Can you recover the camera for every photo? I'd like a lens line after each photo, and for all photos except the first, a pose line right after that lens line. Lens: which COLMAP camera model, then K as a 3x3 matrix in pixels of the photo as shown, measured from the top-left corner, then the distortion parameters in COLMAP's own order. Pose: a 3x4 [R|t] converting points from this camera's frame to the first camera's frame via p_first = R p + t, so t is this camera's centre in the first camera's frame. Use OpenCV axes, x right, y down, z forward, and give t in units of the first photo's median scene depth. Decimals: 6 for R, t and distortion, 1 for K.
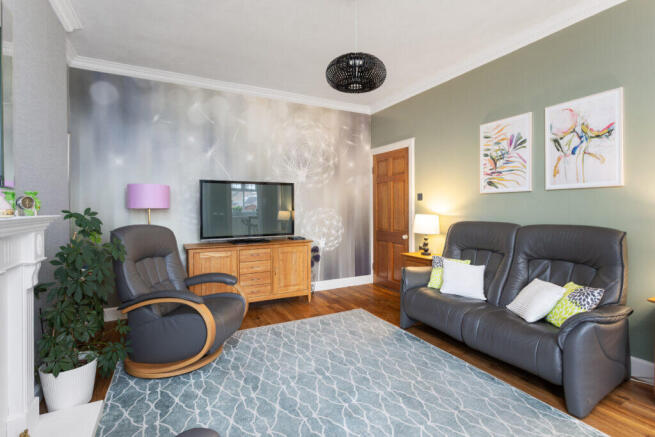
lens RADIAL K [[314.6, 0, 335.2], [0, 314.6, 206.9], [0, 0, 1]] dist [-0.003498, 0.002785]
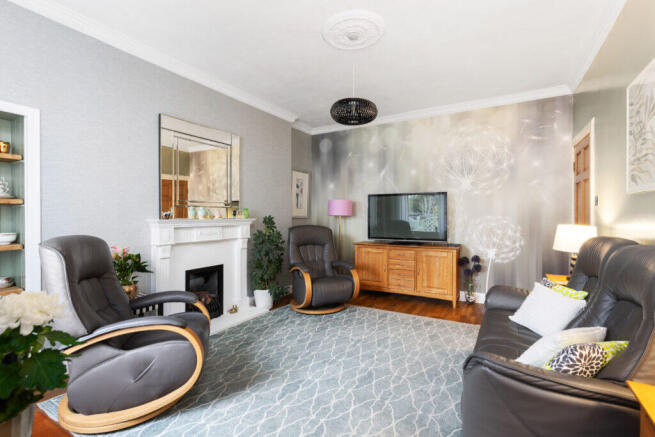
lens RADIAL K [[314.6, 0, 330.8], [0, 314.6, 216.2], [0, 0, 1]] dist [-0.003498, 0.002785]
pose [[0.529981, 0.005060, -0.847994, 0.743929], [-0.000133, 0.999983, 0.005884, -0.001697], [0.848010, -0.003006, 0.529972, 0.161779]]
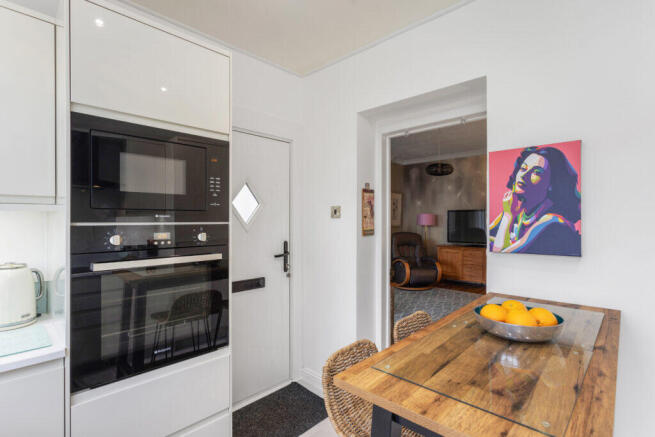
lens RADIAL K [[314.6, 0, 327.0], [0, 314.6, 221.8], [0, 0, 1]] dist [-0.003498, 0.002785]
pose [[0.308673, 0.009954, -0.951116, 1.320049], [0.000702, 0.999943, 0.010693, -0.044588], [0.951168, -0.003968, 0.308648, -0.310874]]
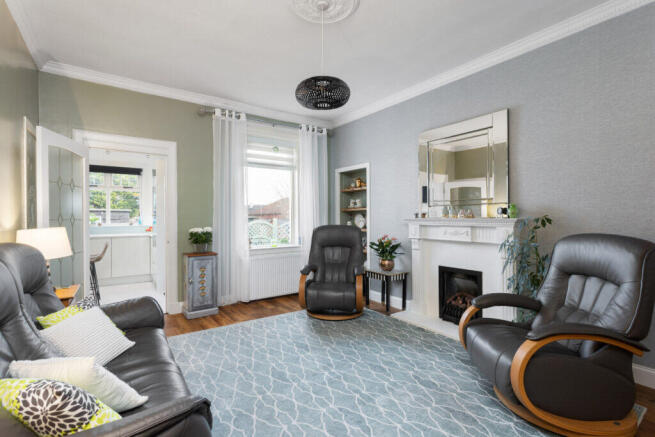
lens RADIAL K [[314.6, 0, 325.0], [0, 314.6, 216.8], [0, 0, 1]] dist [-0.003498, 0.002785]
pose [[-0.994912, 0.009080, -0.100341, 0.116201], [0.009143, 0.999958, -0.000172, 0.006071], [0.100336, -0.001089, -0.994953, 1.407050]]
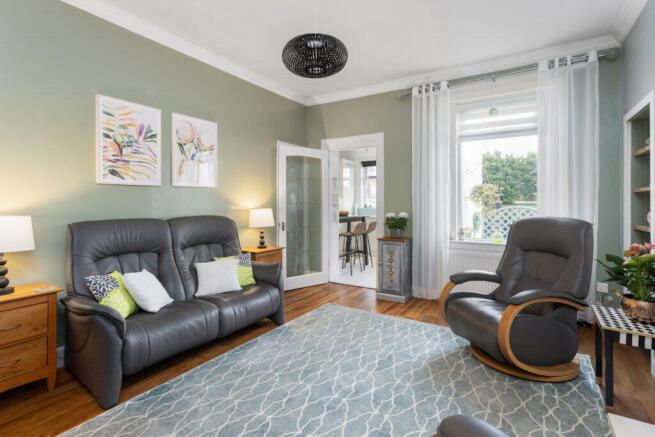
lens RADIAL K [[314.6, 0, 323.3], [0, 314.6, 202.3], [0, 0, 1]] dist [-0.003498, 0.002785]
pose [[-0.469885, 0.002864, 0.882723, -0.506028], [0.001005, 0.999996, -0.002709, 0.005516], [-0.882727, -0.000386, -0.469886, 0.950095]]
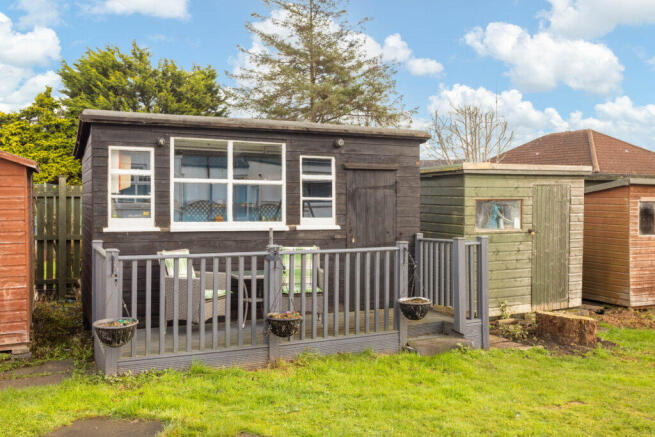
lens RADIAL K [[602.1, 0, 328.4], [0, 602.1, 219.9], [0, 0, 1]] dist [0.042754, 0.000000]
pose [[-0.990475, -0.015957, 0.136764, 3.197813], [-0.008647, 0.998510, 0.053878, 0.084068], [-0.137420, 0.052183, -0.989137, -2.095228]]
